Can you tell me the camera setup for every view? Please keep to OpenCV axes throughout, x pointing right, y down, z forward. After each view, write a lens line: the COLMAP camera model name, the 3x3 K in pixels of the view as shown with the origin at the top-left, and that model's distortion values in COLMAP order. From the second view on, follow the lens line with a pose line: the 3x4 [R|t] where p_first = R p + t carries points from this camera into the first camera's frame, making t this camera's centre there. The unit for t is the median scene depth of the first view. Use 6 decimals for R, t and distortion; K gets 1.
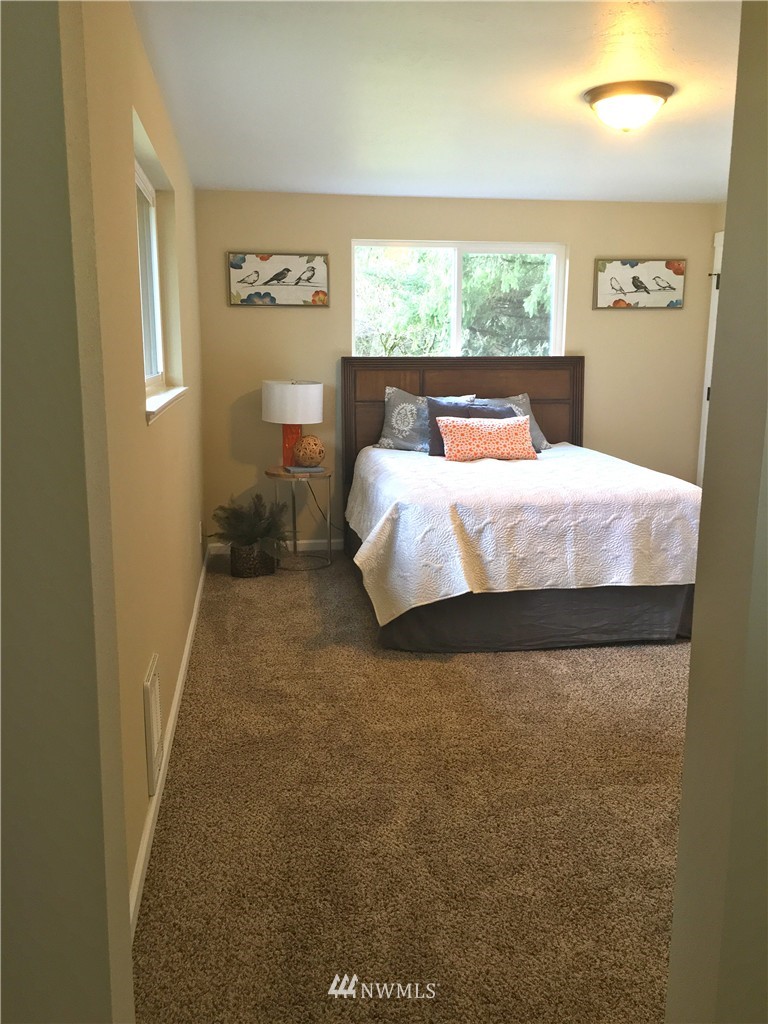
lens RADIAL K [[862.9, 0, 384.0], [0, 862.9, 512.0], [0, 0, 1]] dist [0.090101, -0.108118]
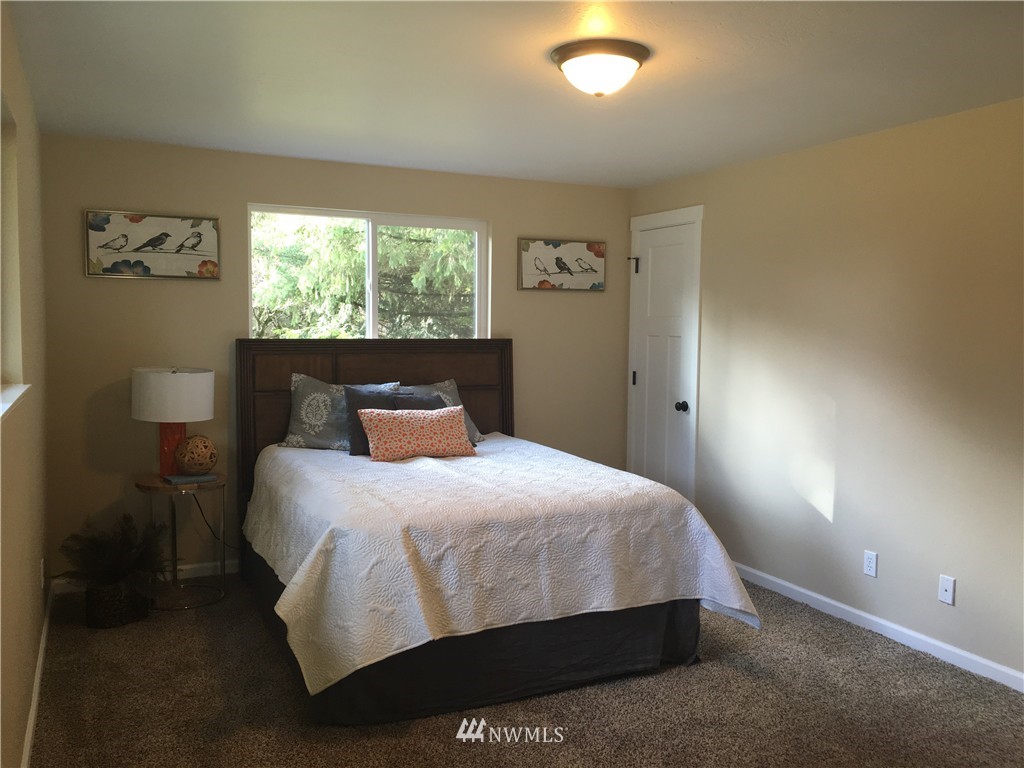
lens RADIAL K [[862.9, 0, 512.0], [0, 862.9, 384.0], [0, 0, 1]] dist [0.090101, -0.108118]
pose [[0.957096, -0.013484, 0.289457, -0.040005], [0.046449, 0.993139, -0.107320, -0.035964], [-0.286024, 0.116160, 0.951156, 0.142416]]
